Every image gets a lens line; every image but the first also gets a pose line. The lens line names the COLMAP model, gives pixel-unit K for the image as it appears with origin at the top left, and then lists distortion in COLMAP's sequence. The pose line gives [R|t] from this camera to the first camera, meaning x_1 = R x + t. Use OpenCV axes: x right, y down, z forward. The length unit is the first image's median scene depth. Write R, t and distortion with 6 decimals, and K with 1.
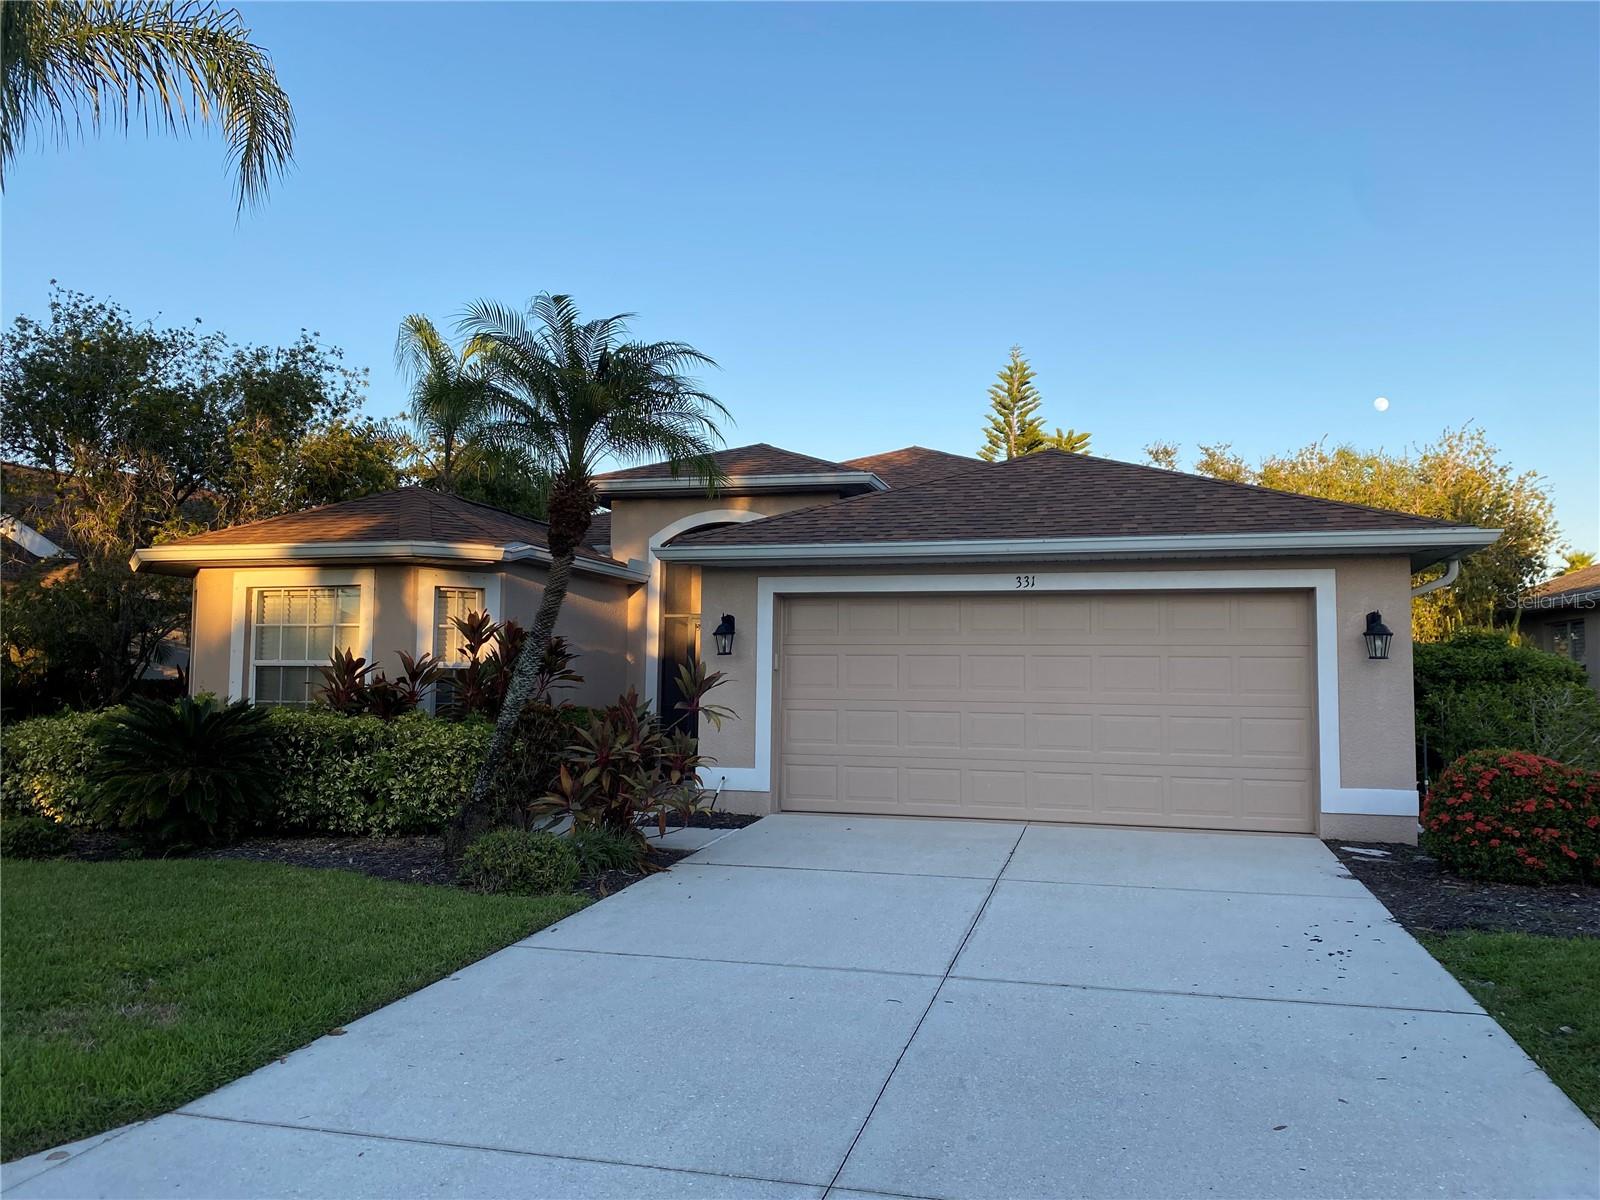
lens RADIAL K [[1212.8, 0, 810.3], [0, 1212.8, 596.8], [0, 0, 1]] dist [0.026883, -0.028793]
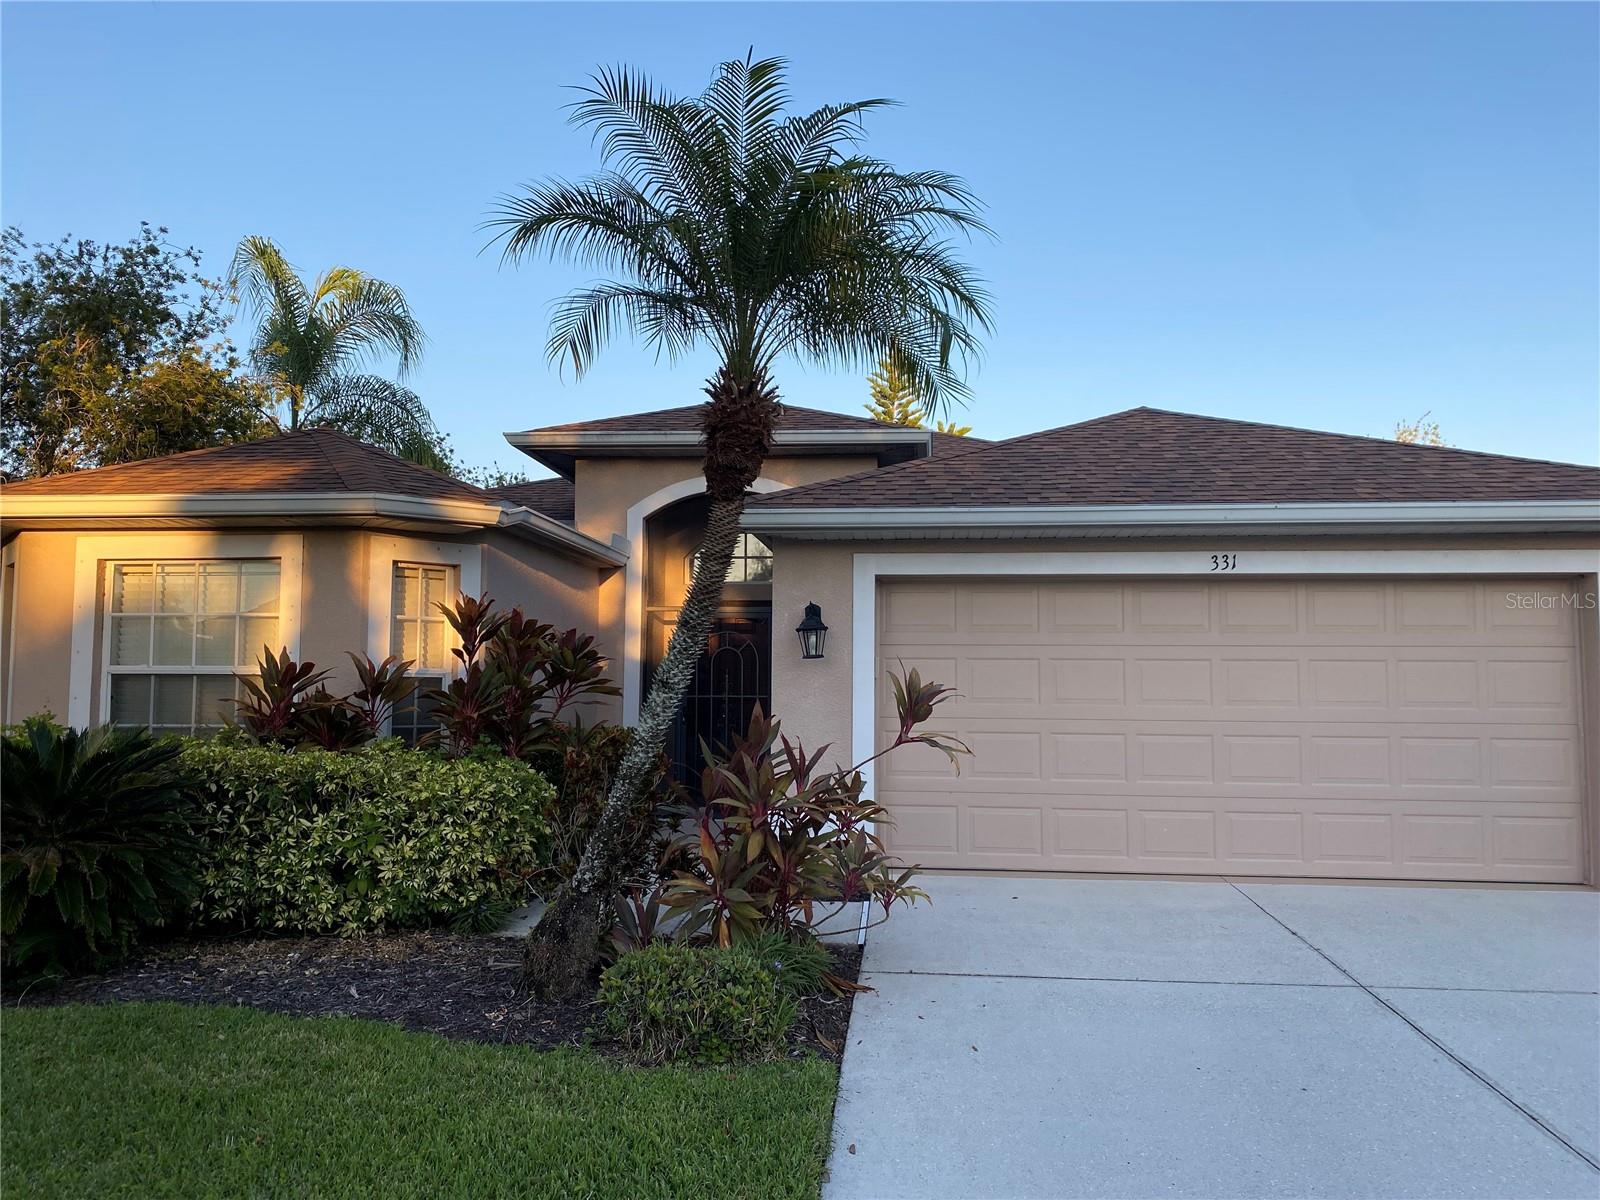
lens RADIAL K [[1212.8, 0, 805.0], [0, 1212.8, 601.8], [0, 0, 1]] dist [0.026883, -0.028793]
pose [[0.985771, 0.008471, 0.167882, -0.194136], [-0.008619, 0.999963, 0.000157, 0.013328], [-0.167874, -0.001602, 0.985807, 0.267728]]
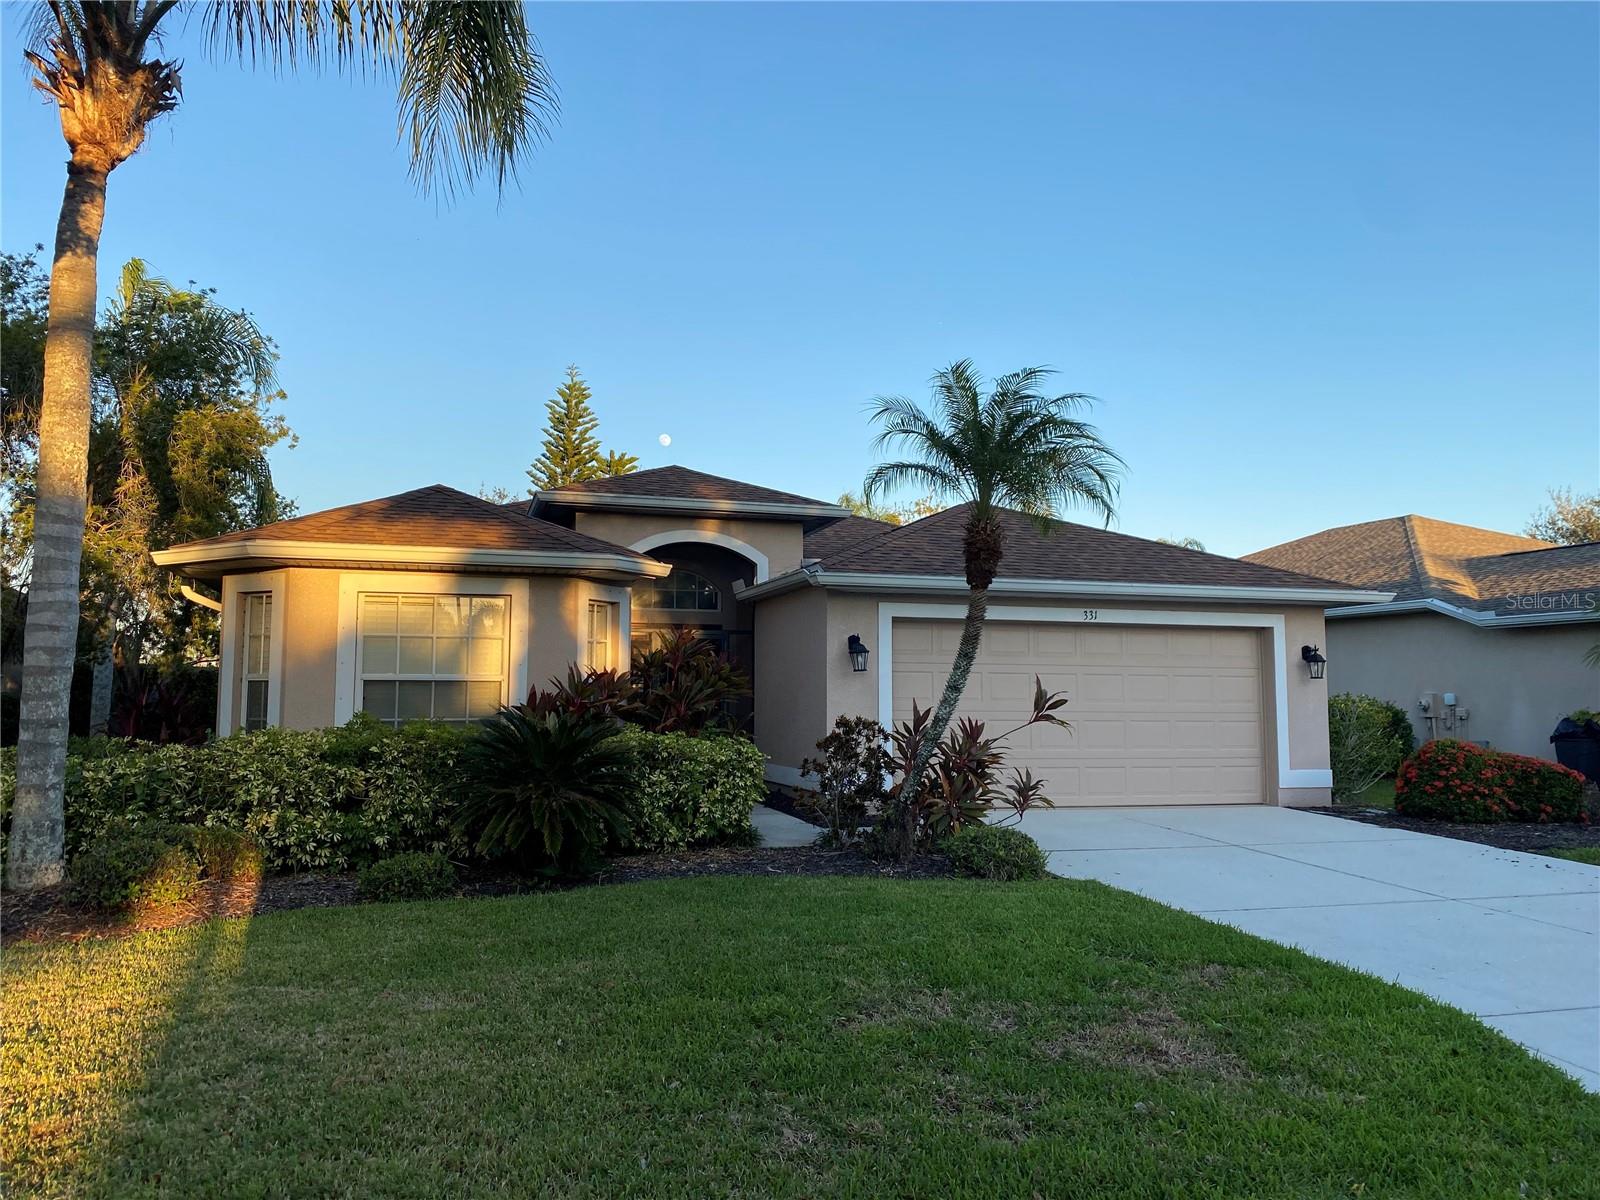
lens RADIAL K [[1212.8, 0, 796.1], [0, 1212.8, 602.7], [0, 0, 1]] dist [0.026883, -0.028793]
pose [[0.856392, 0.035843, 0.515081, -0.676880], [-0.034639, 0.999328, -0.011948, 0.000069], [-0.515163, -0.007610, 0.857058, 0.074566]]
